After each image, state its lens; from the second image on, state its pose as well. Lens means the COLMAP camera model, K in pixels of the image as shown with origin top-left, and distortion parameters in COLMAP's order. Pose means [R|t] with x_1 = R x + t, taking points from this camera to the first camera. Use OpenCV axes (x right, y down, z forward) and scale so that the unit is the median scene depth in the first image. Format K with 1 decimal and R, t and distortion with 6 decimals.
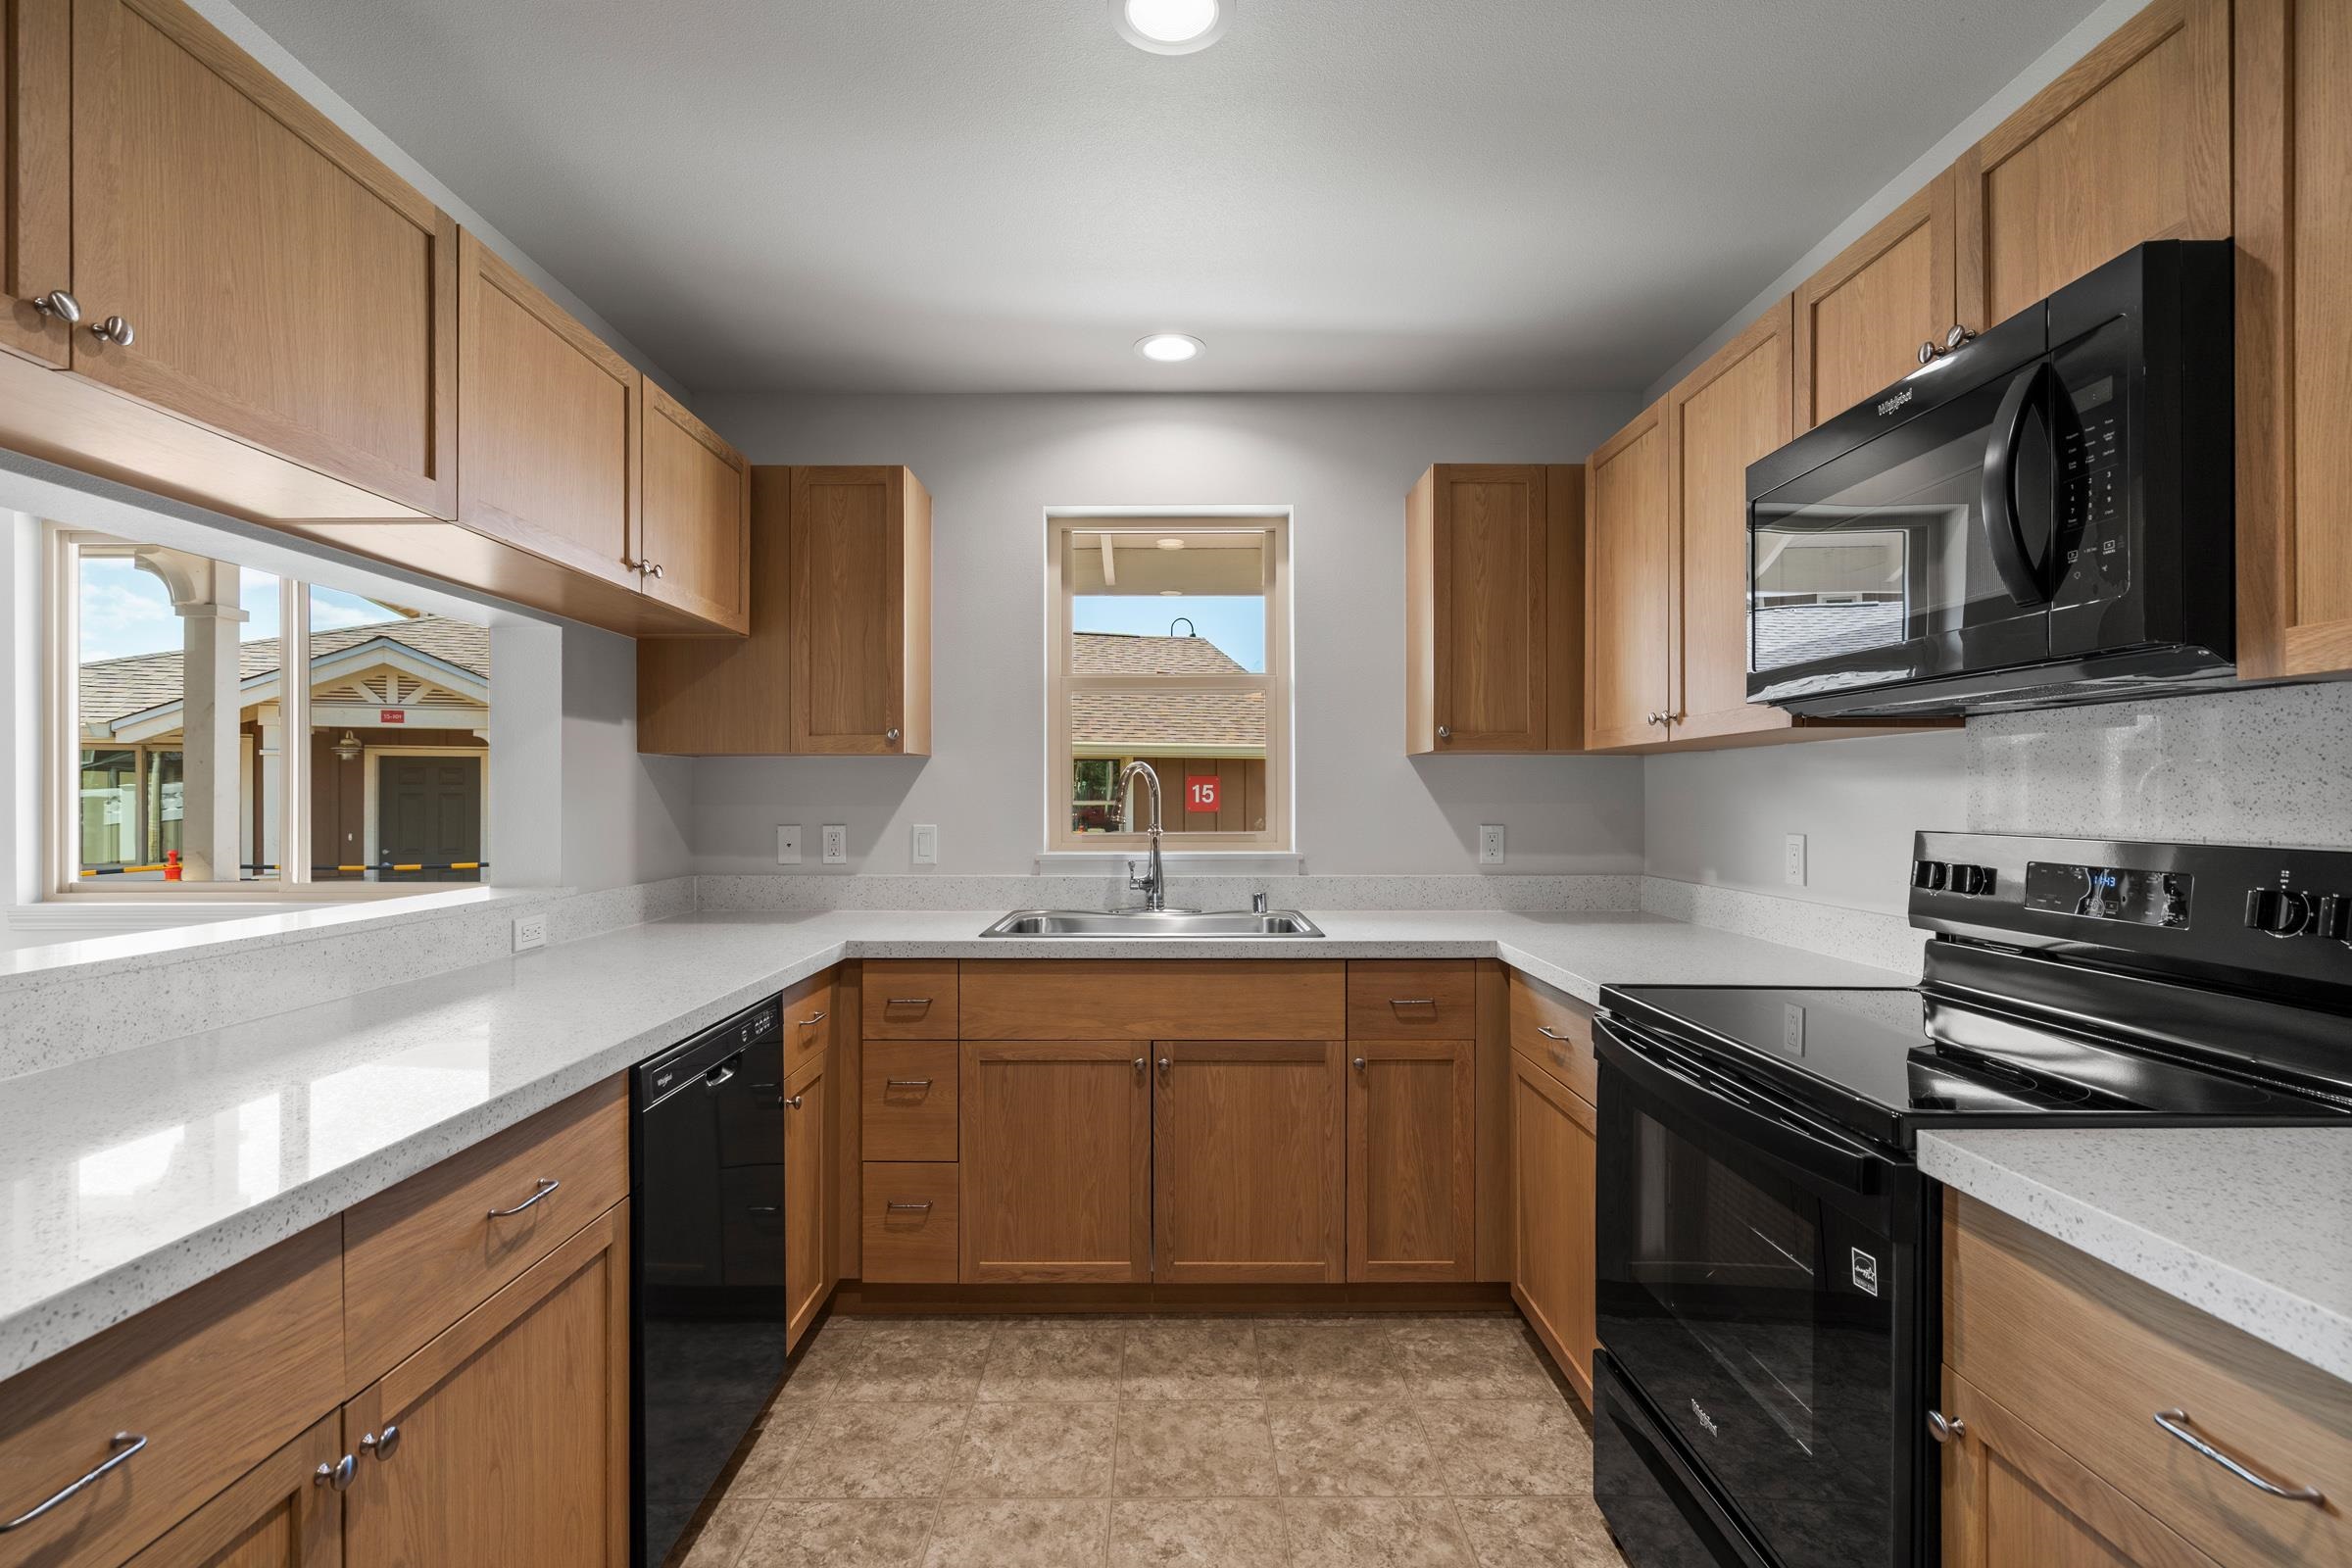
lens RADIAL K [[1068.6, 0, 1162.8], [0, 1068.6, 796.7], [0, 0, 1]] dist [0.000746, 0.000535]
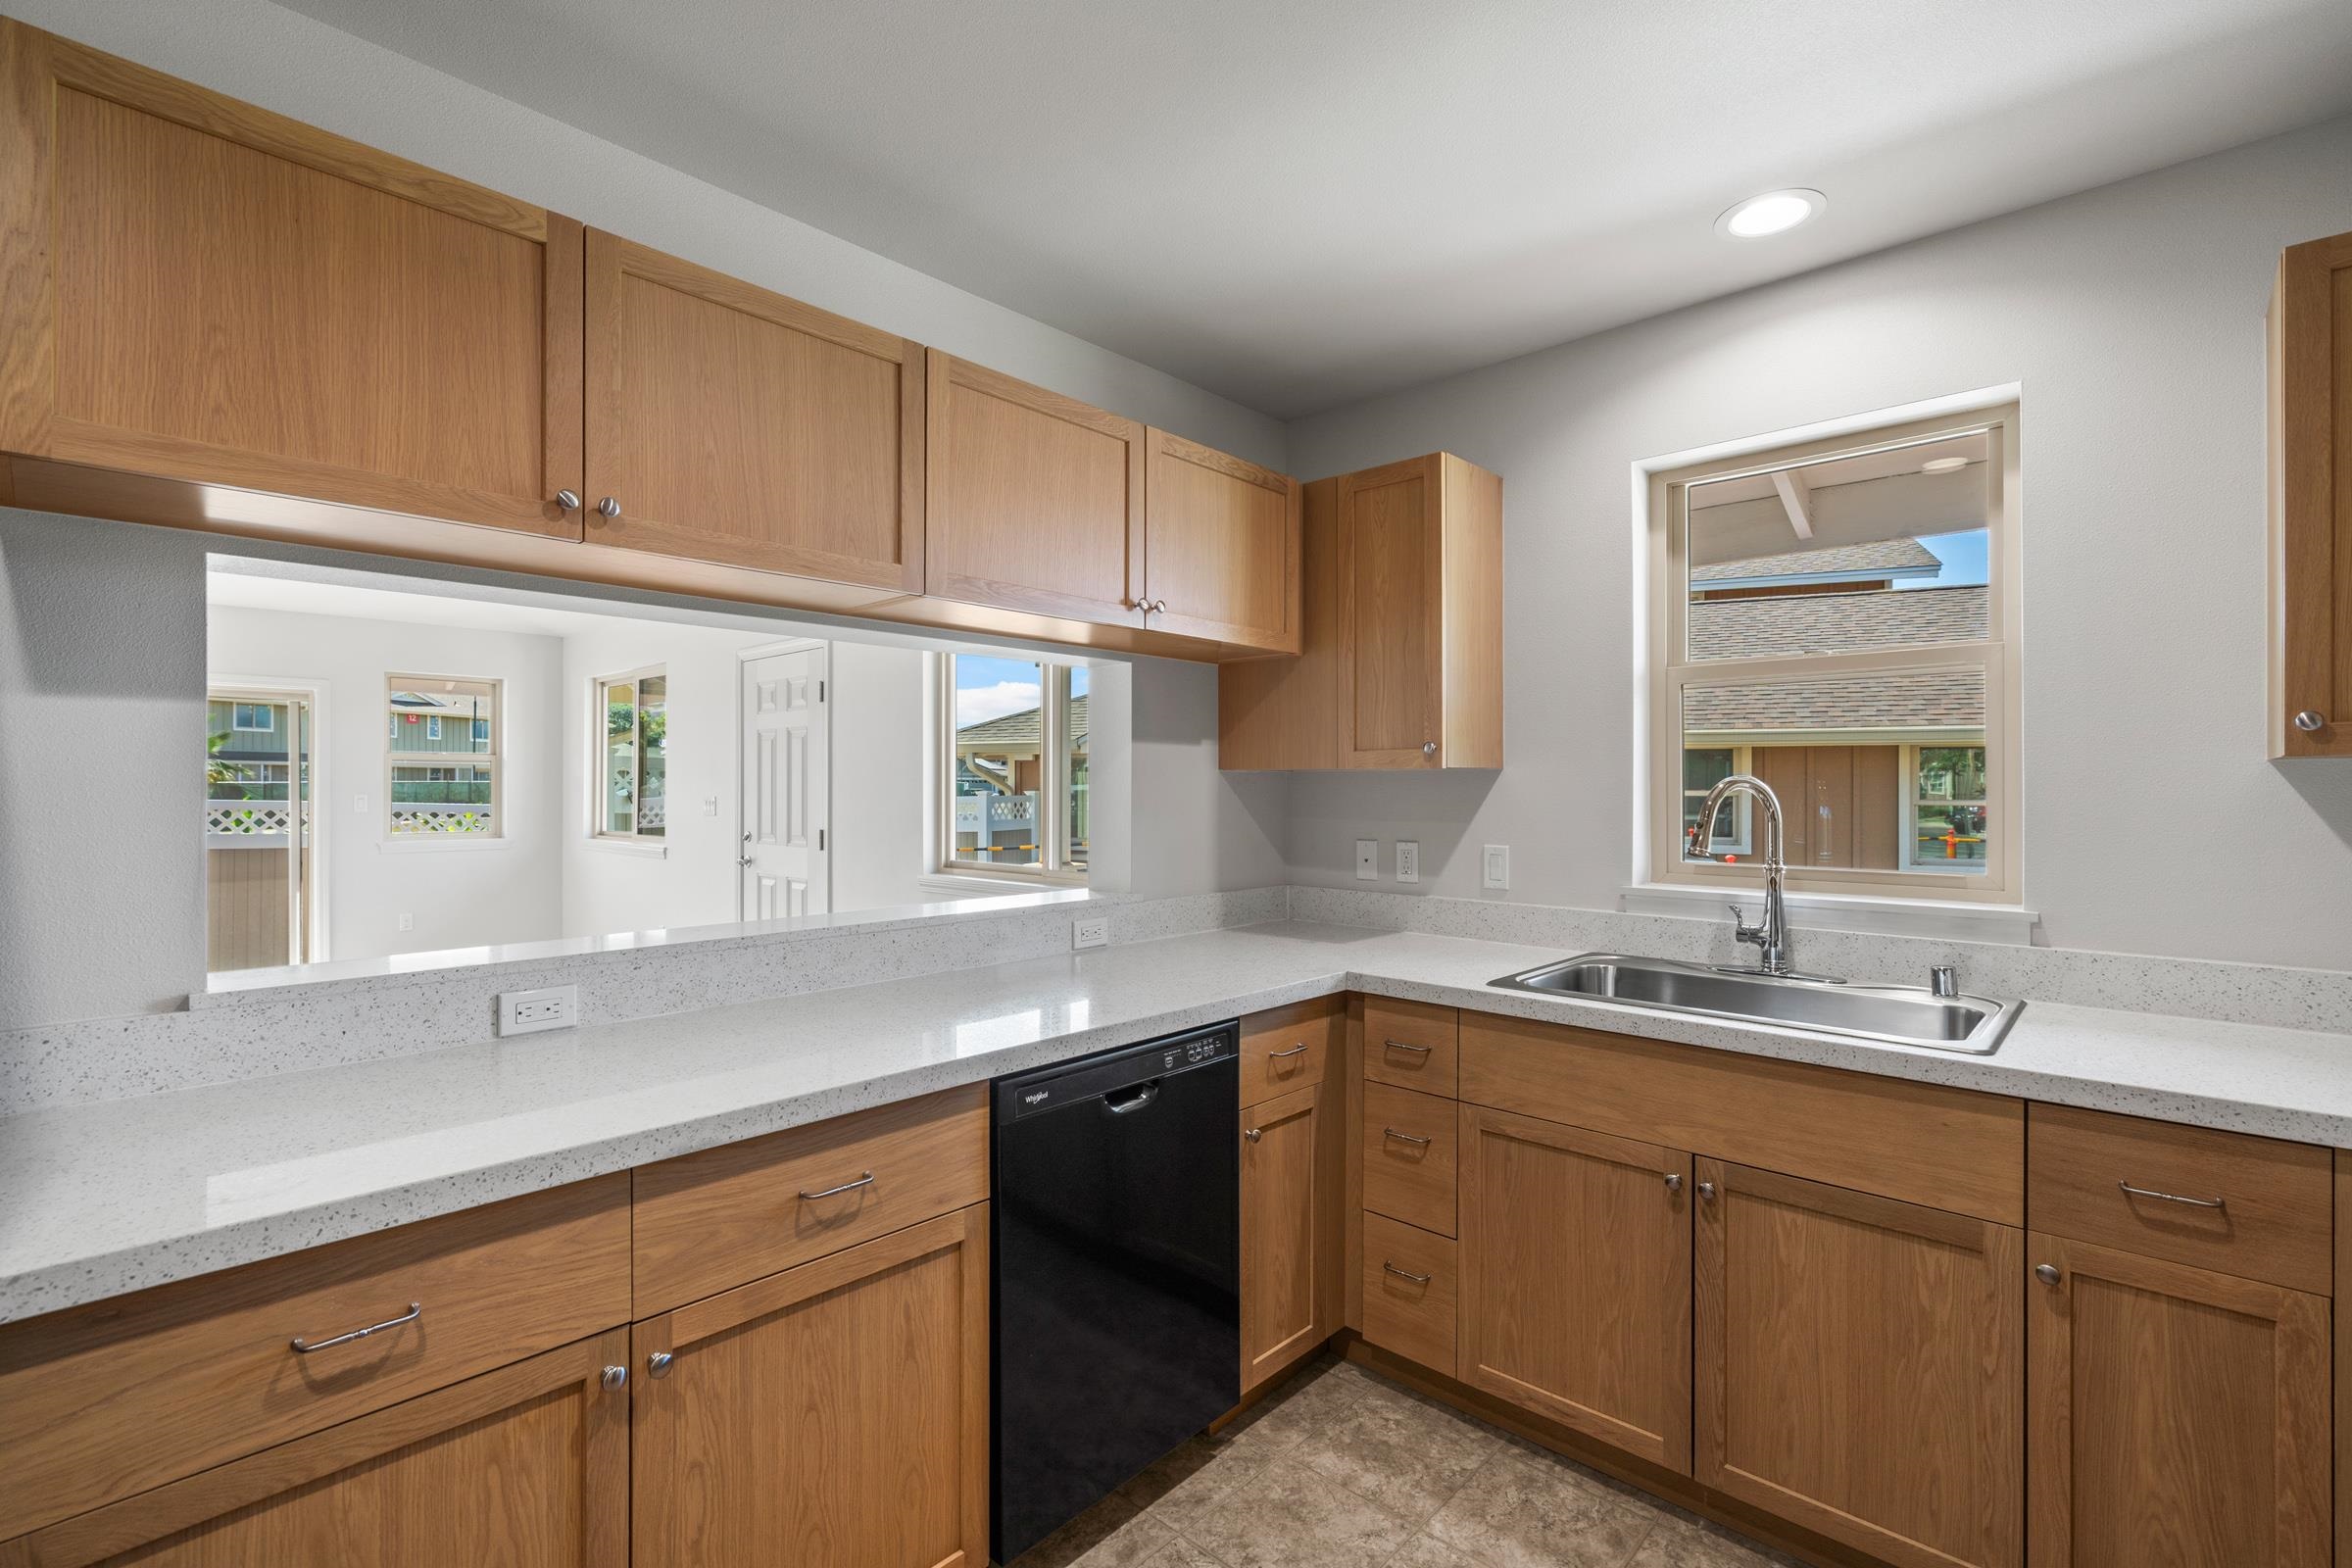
lens RADIAL K [[1056.4, 0, 1176.0], [0, 1056.4, 784.0], [0, 0, 1]] dist [0.000406, 0.000473]
pose [[0.730934, 0.000685, -0.682448, 0.246881], [-0.001276, 0.999999, -0.000363, -0.032222], [0.682447, 0.001136, 0.730934, 0.229053]]
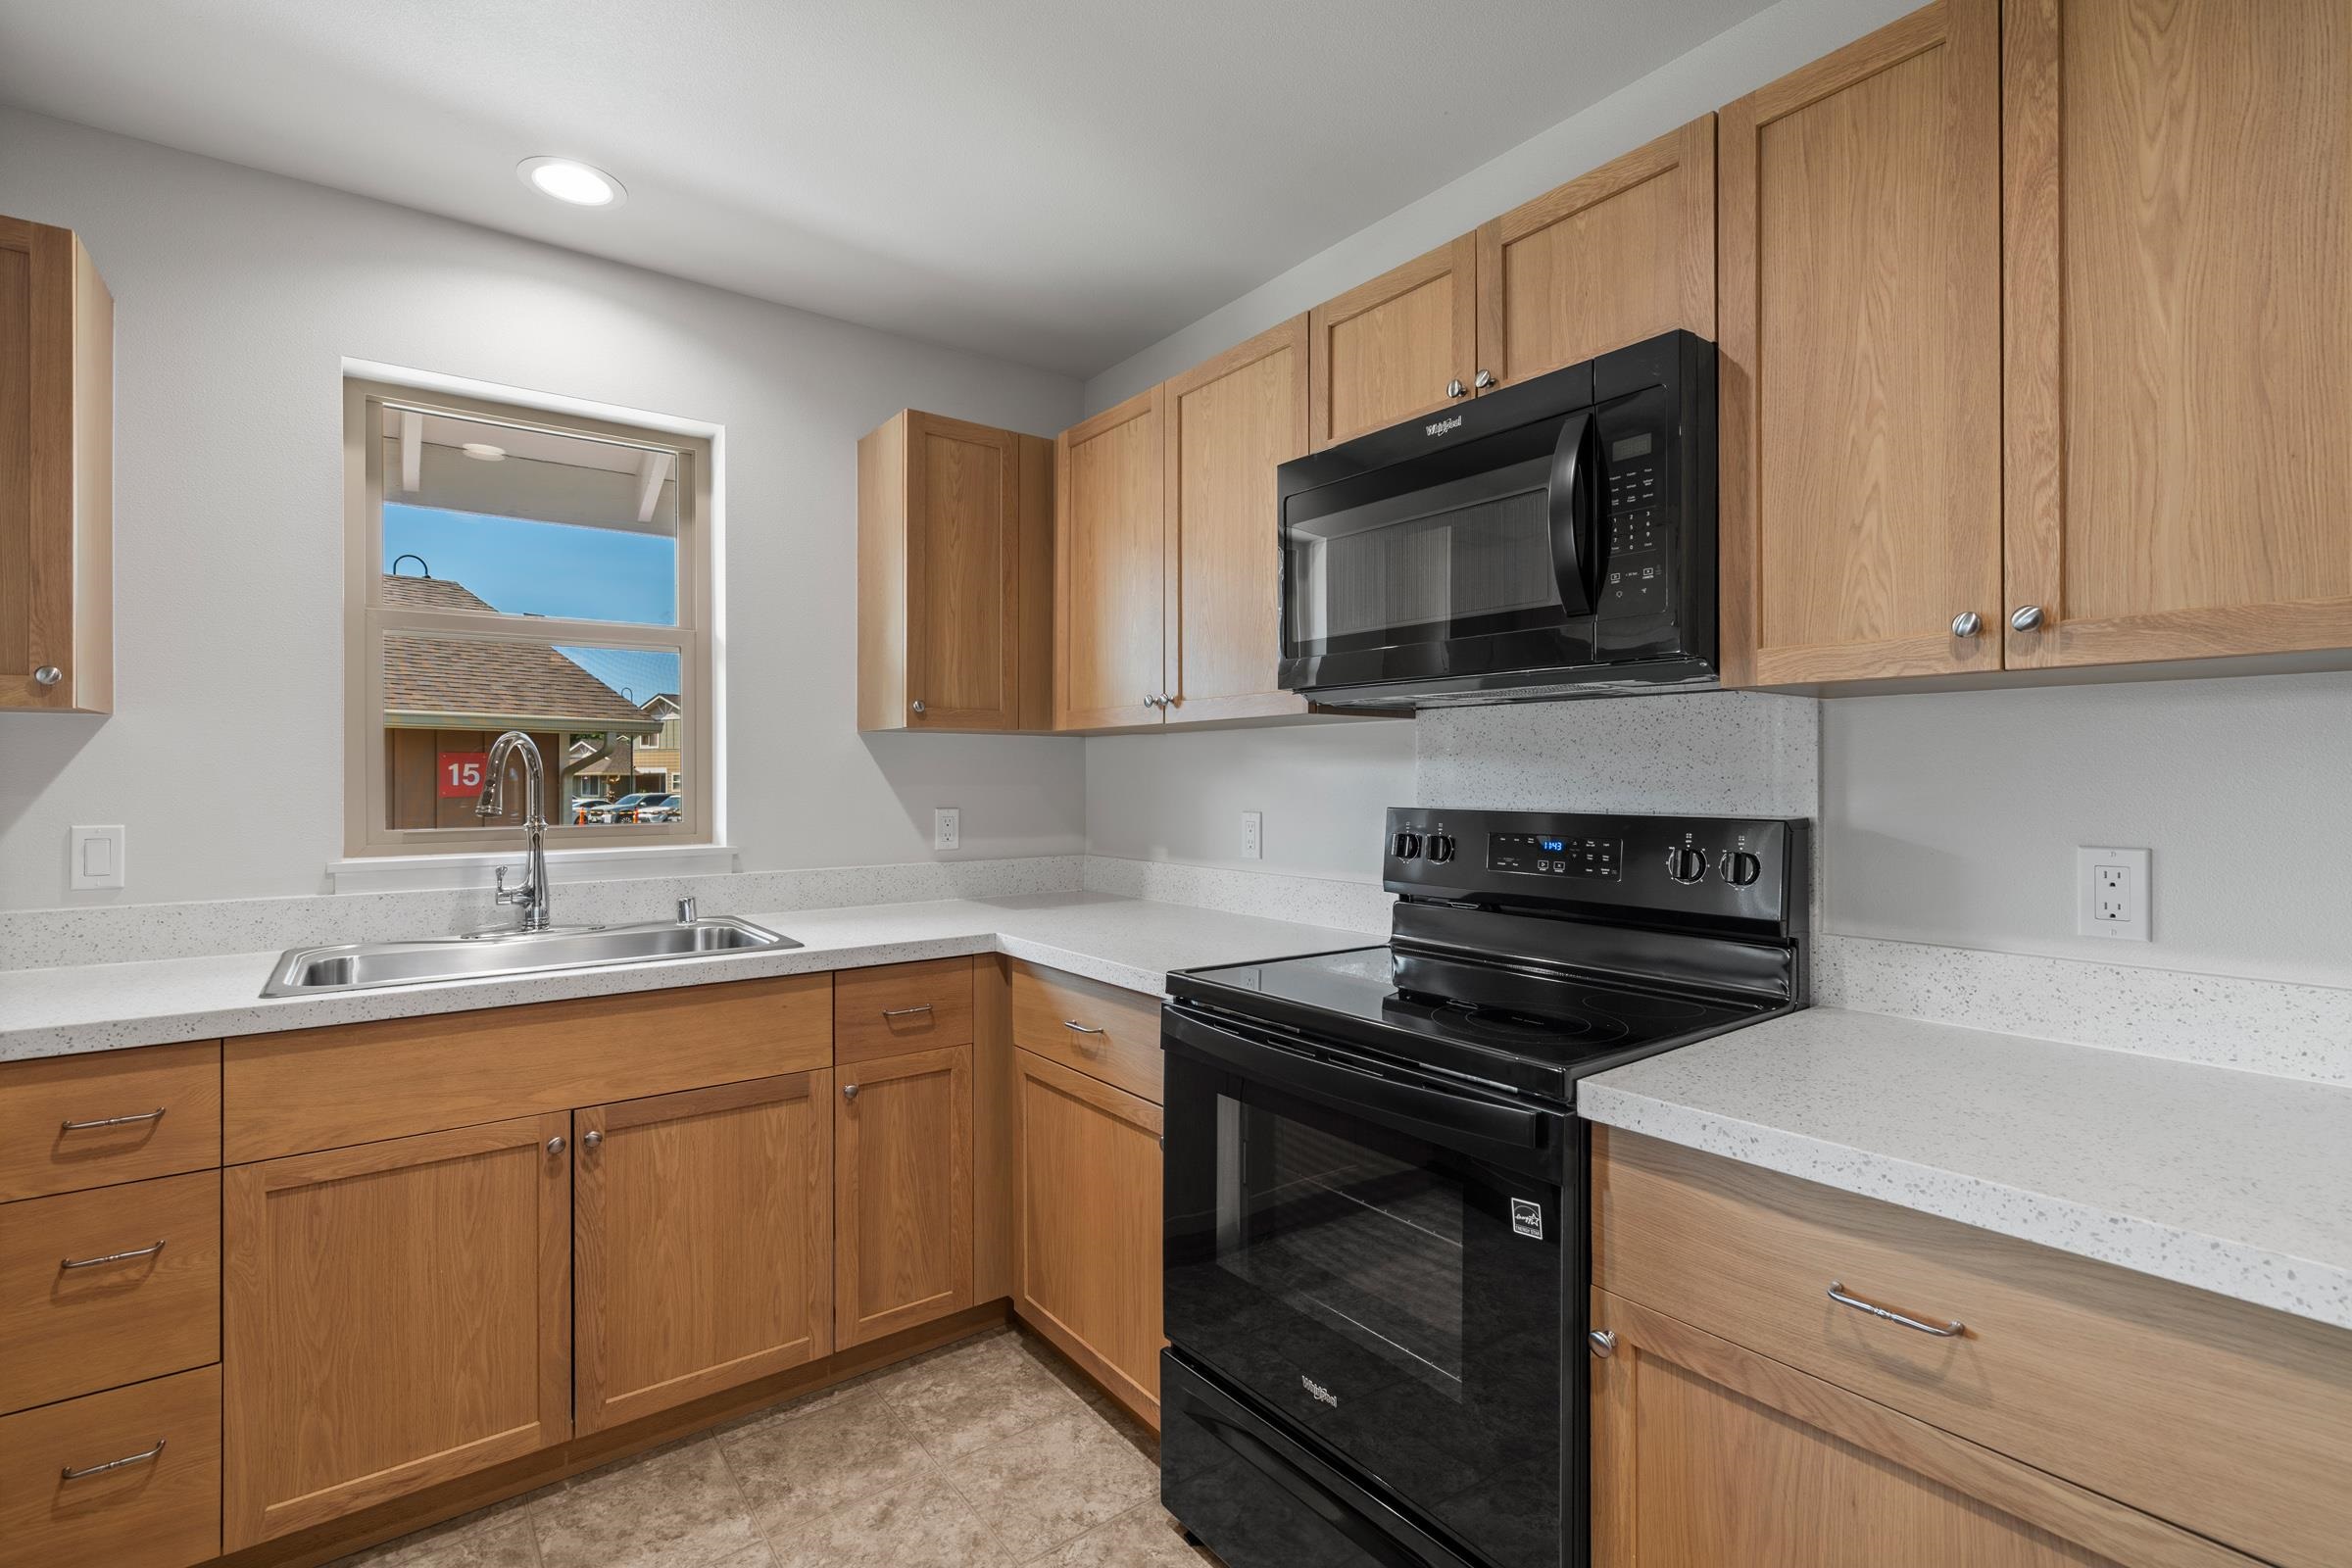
lens RADIAL K [[1073.7, 0, 1175.7], [0, 1073.7, 775.7], [0, 0, 1]] dist [-0.000404, 0.000403]
pose [[0.795532, -0.000074, 0.605912, -0.137381], [0.001055, 0.999999, -0.001264, -0.000803], [-0.605911, 0.001645, 0.795531, 0.171256]]
